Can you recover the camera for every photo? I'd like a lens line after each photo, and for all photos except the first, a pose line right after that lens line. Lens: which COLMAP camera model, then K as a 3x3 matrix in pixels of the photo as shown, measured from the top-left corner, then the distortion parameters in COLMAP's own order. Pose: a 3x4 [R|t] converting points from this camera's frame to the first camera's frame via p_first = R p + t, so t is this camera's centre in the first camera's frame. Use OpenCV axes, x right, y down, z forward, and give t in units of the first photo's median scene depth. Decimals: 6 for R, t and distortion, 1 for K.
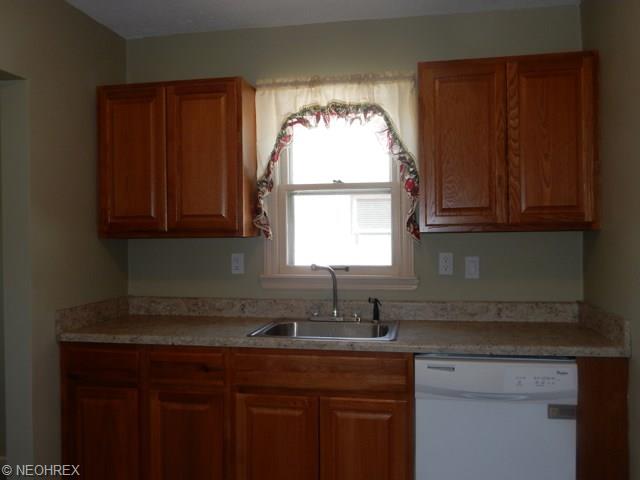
lens RADIAL K [[559.5, 0, 320.0], [0, 559.5, 240.0], [0, 0, 1]] dist [-0.041696, -0.000160]
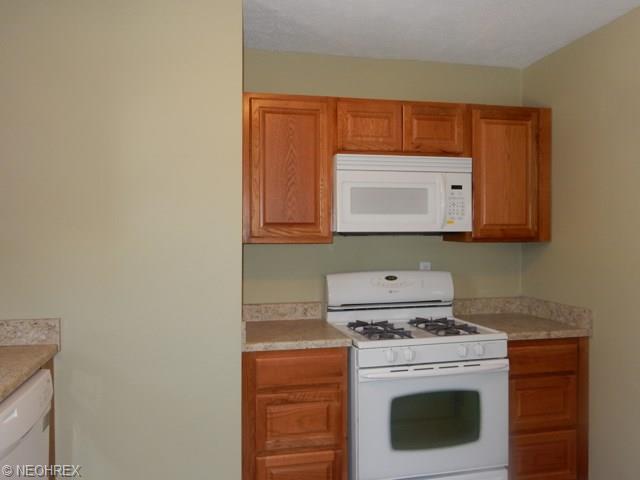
lens RADIAL K [[505.5, 0, 320.0], [0, 505.5, 240.0], [0, 0, 1]] dist [0.096073, 0.000468]
pose [[0.905328, 0.012493, 0.424530, -0.326661], [-0.004260, 0.999784, -0.020335, 0.002362], [-0.424692, 0.016602, 0.905186, 0.065785]]
